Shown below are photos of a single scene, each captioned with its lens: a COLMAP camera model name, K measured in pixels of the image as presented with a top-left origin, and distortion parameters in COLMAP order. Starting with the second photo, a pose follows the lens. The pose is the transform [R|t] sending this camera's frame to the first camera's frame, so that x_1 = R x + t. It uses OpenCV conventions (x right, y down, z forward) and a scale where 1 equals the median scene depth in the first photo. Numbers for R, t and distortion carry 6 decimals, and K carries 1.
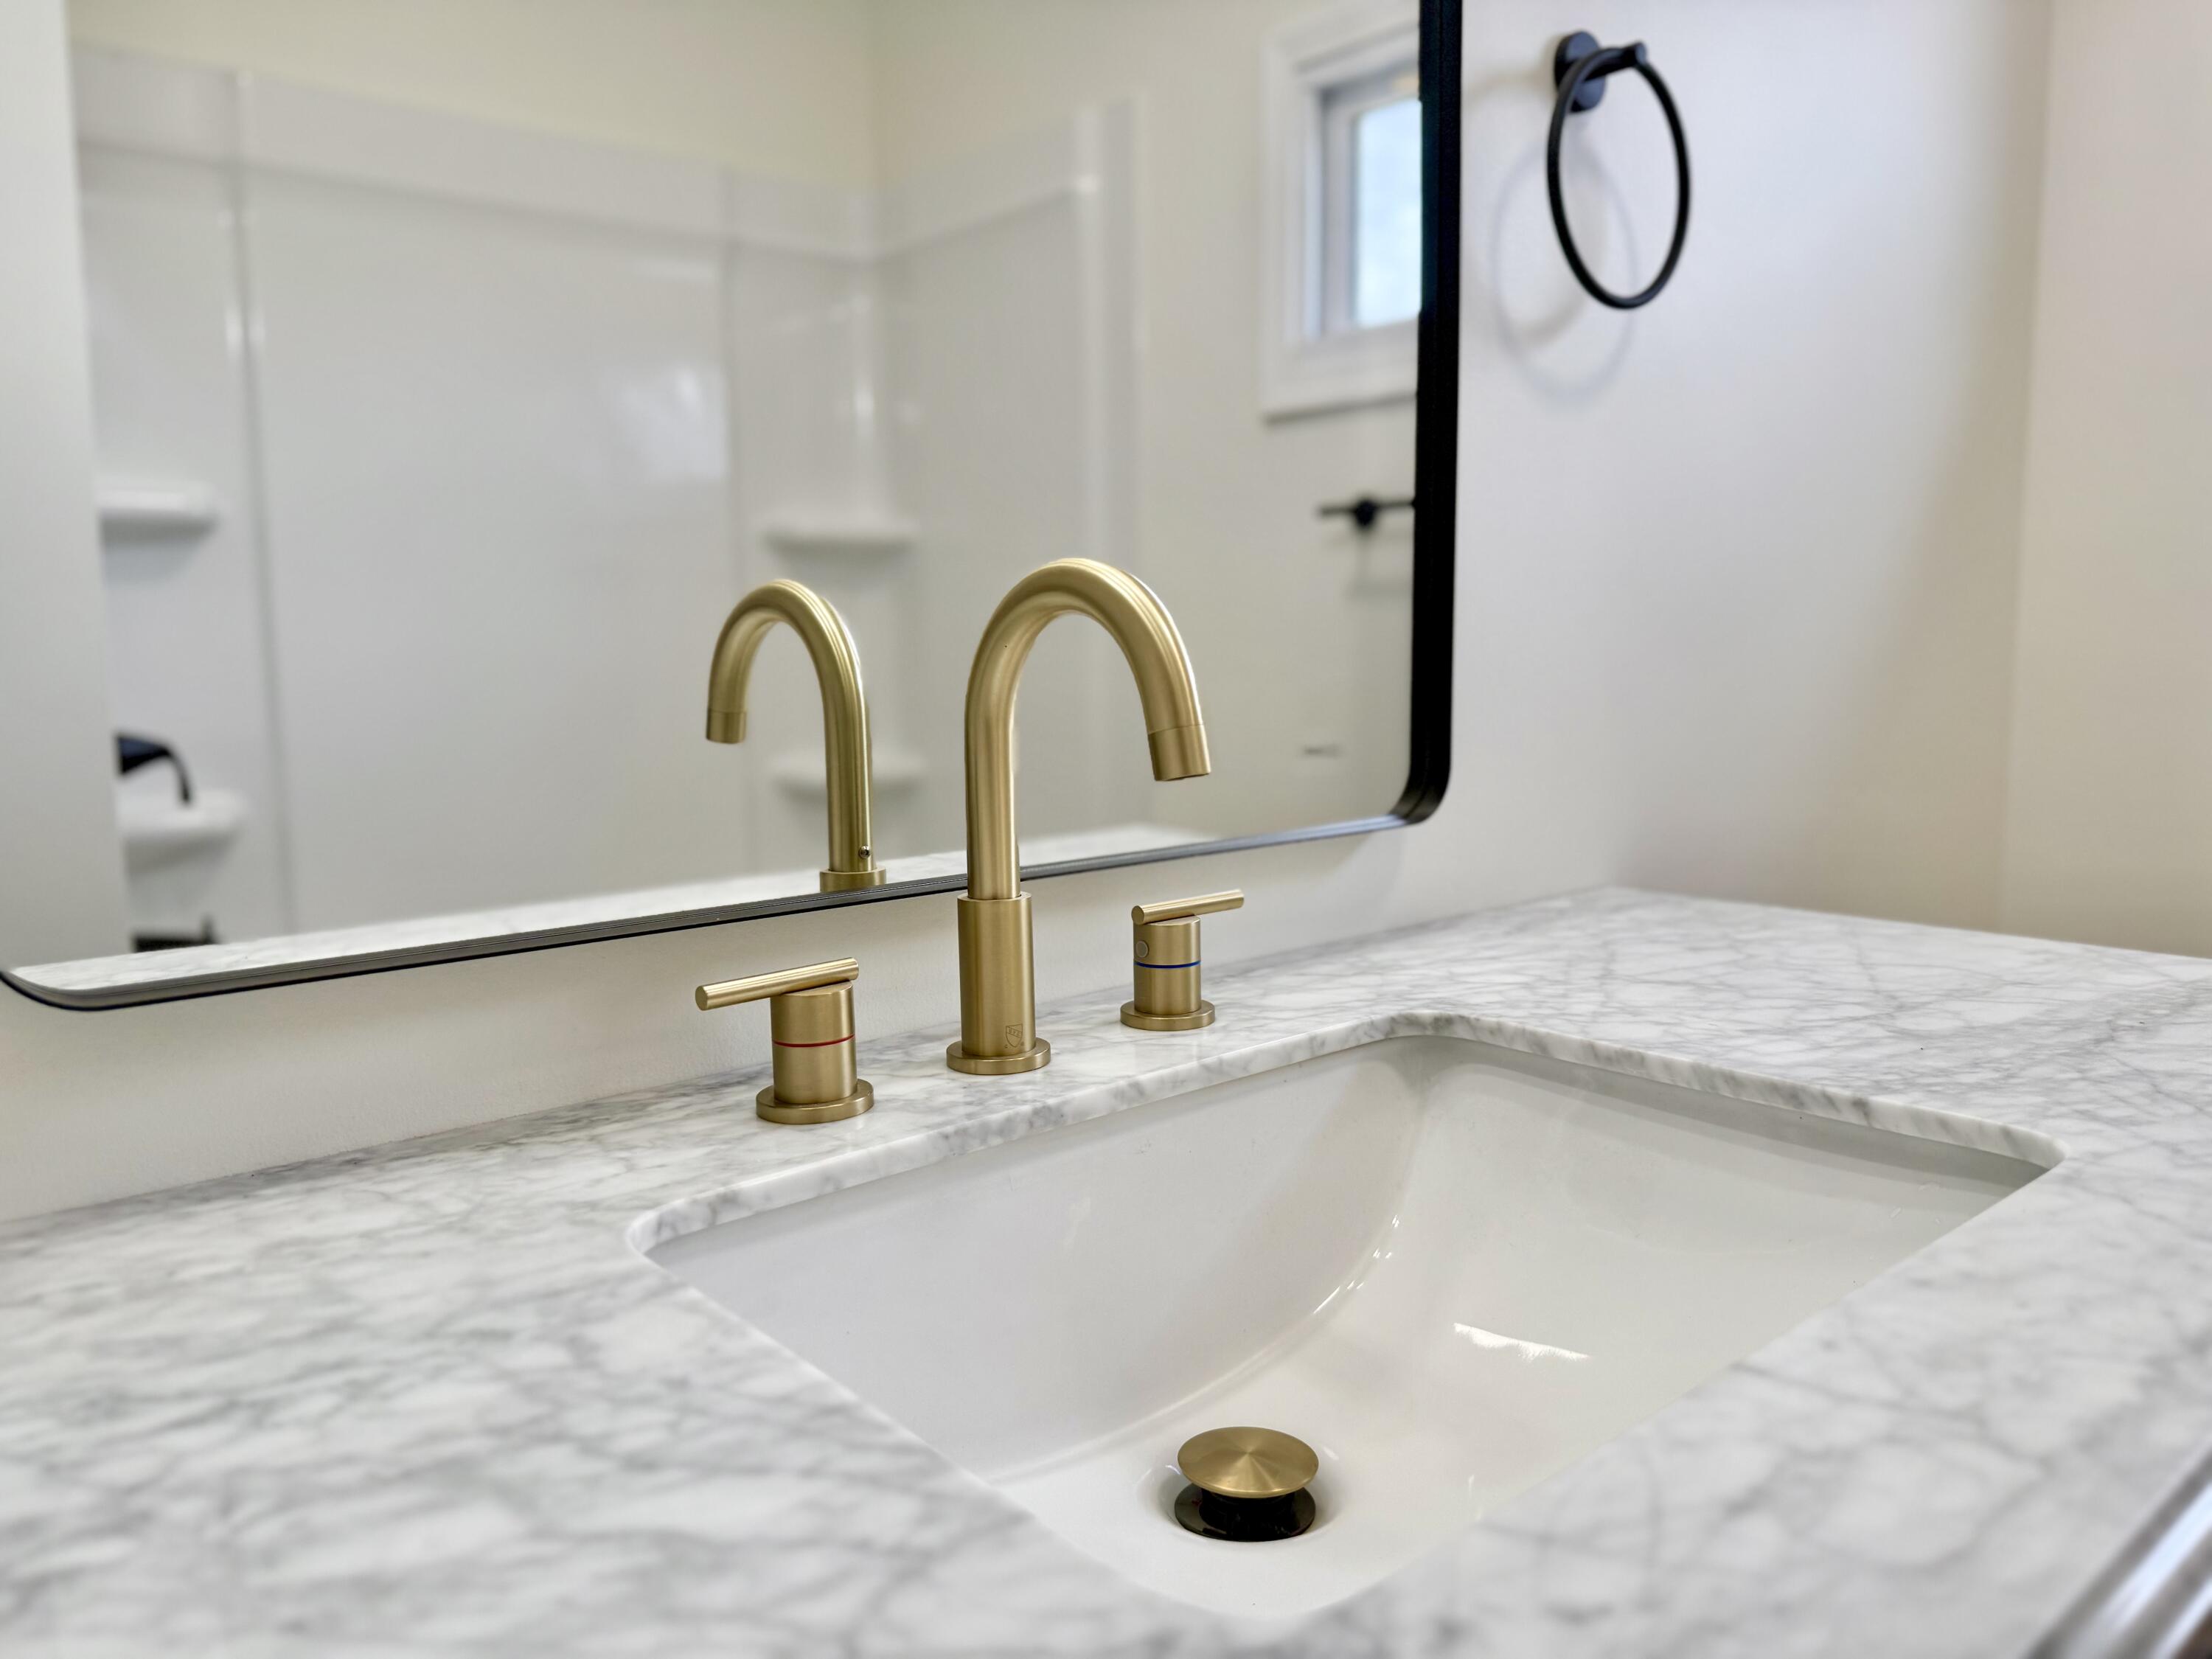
lens RADIAL K [[1559.2, 0, 1087.7], [0, 1559.2, 835.3], [0, 0, 1]] dist [0.093010, -0.125964]
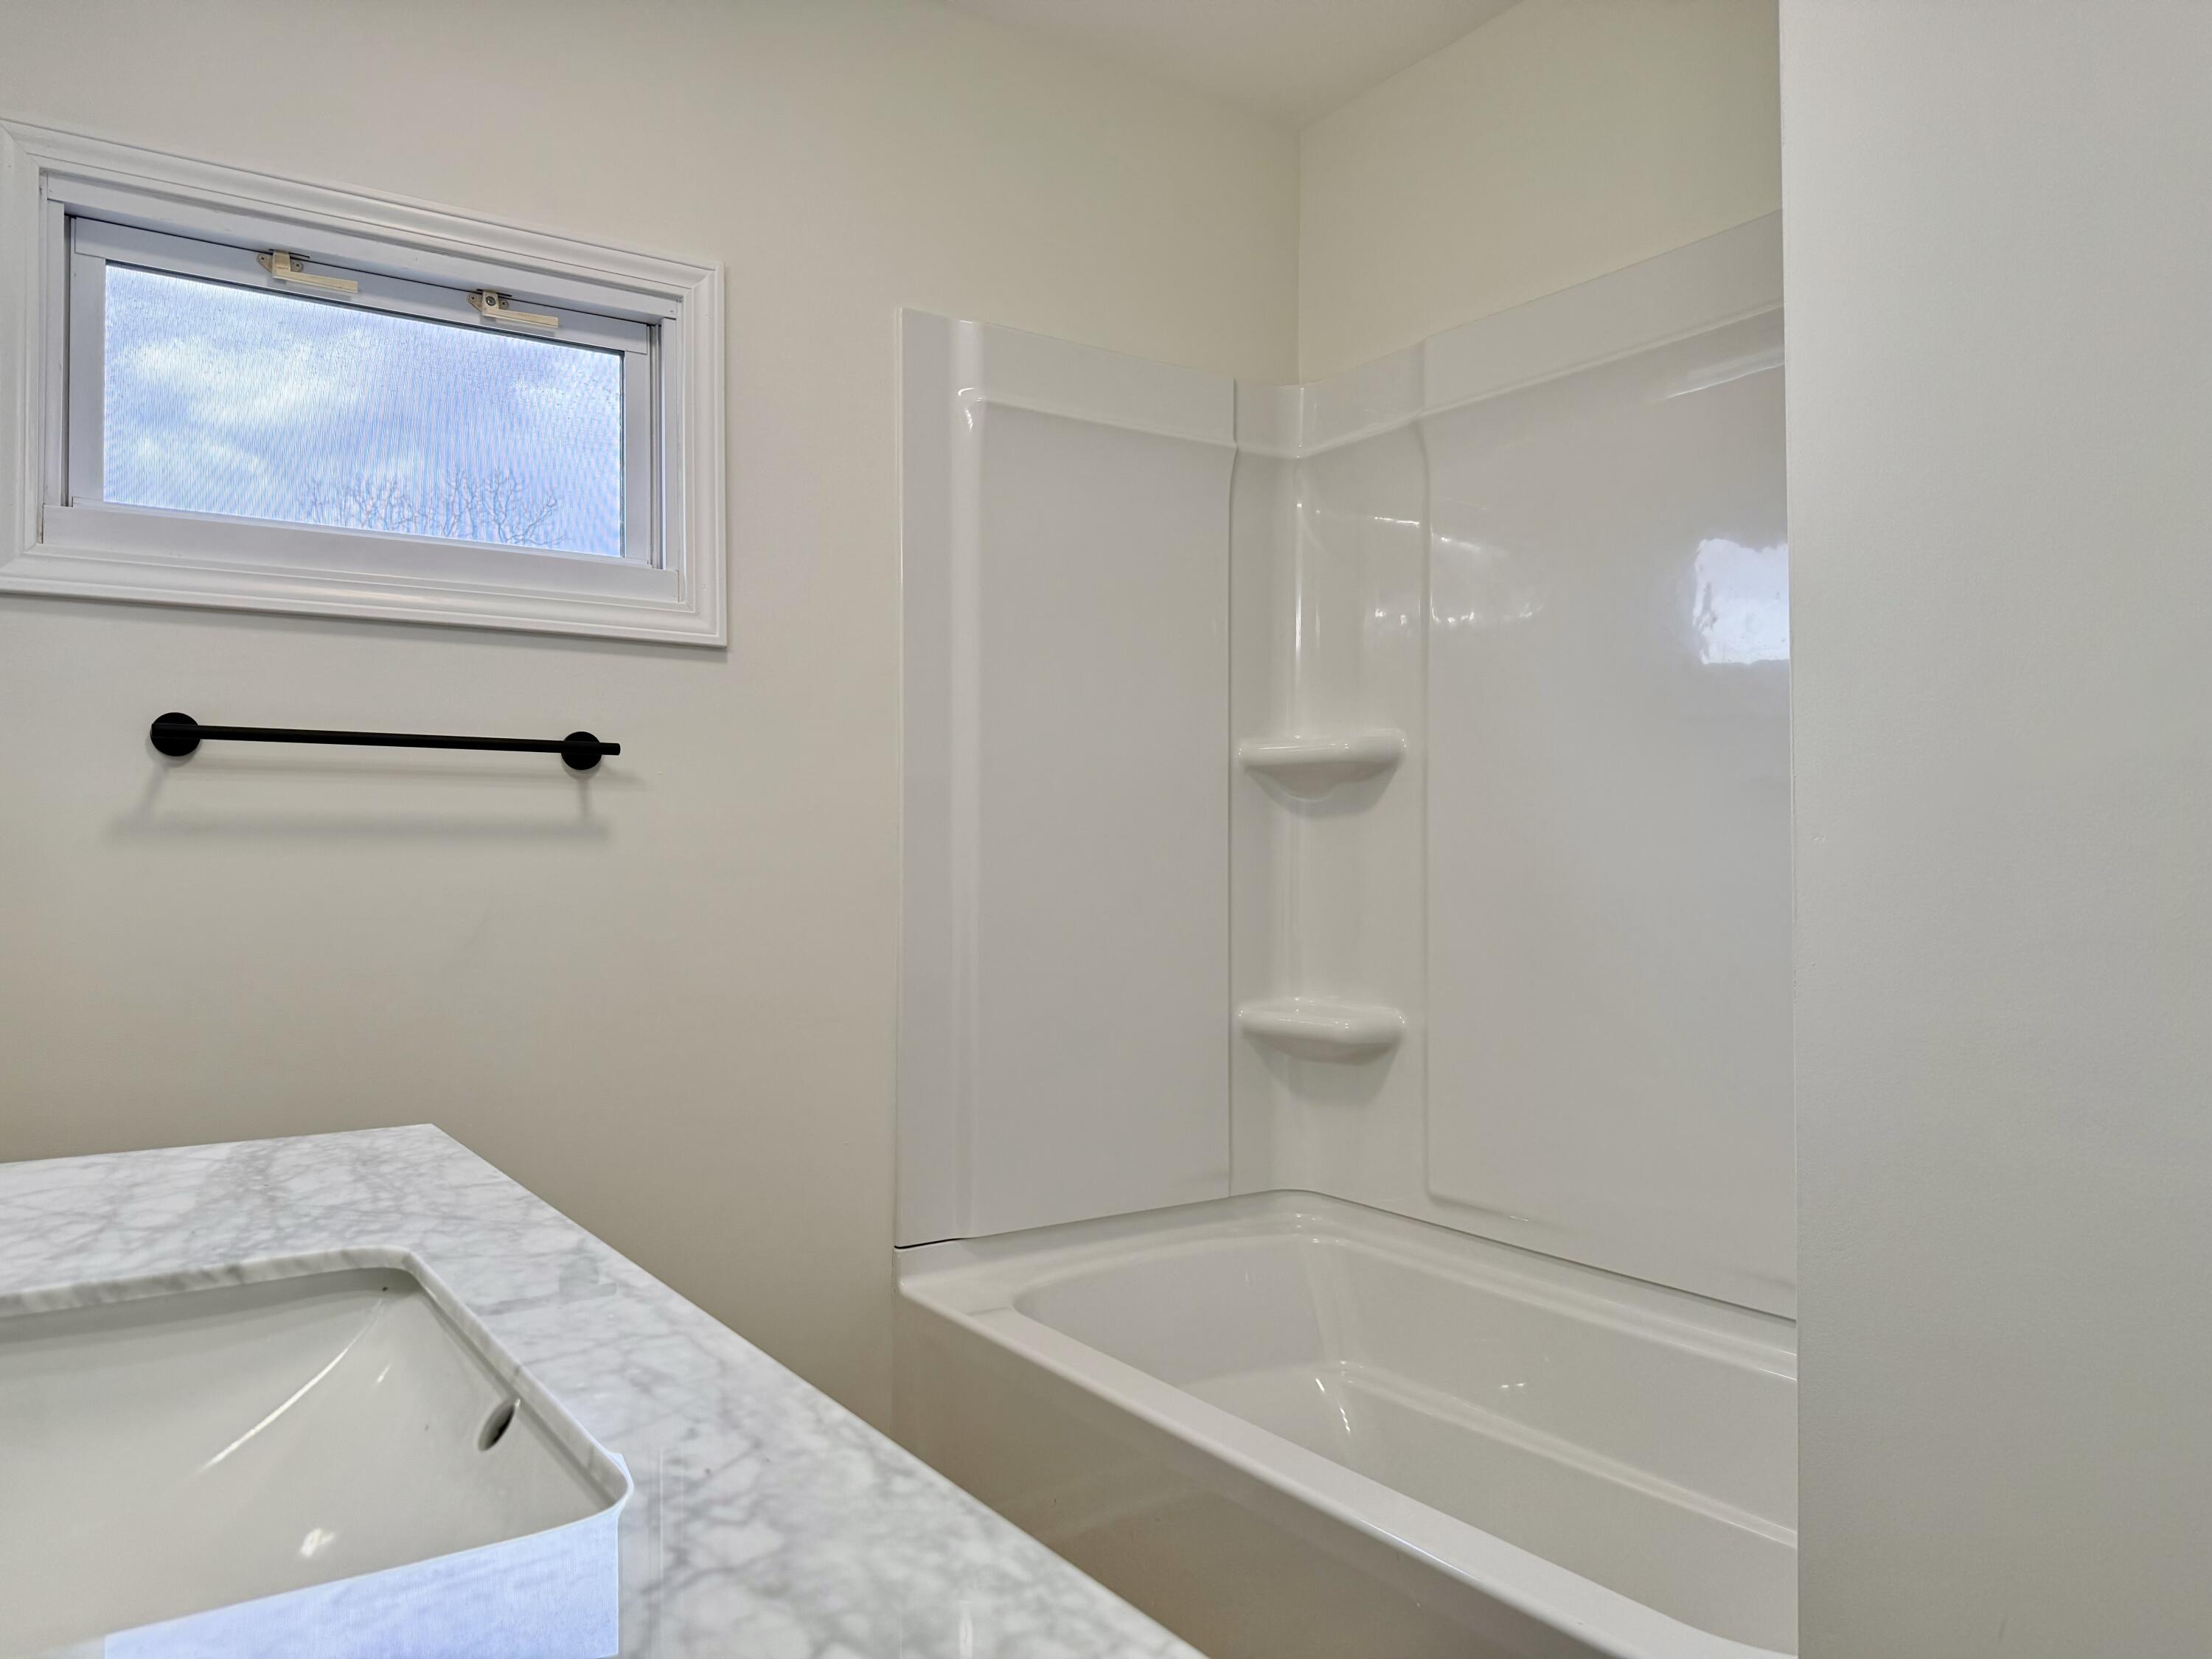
lens RADIAL K [[1559.2, 0, 1087.7], [0, 1559.2, 835.3], [0, 0, 1]] dist [0.093010, -0.125964]
pose [[0.124610, 0.022834, 0.991943, -0.806770], [0.119278, 0.992140, -0.037822, -0.061760], [-0.985010, 0.123030, 0.120907, 0.084381]]
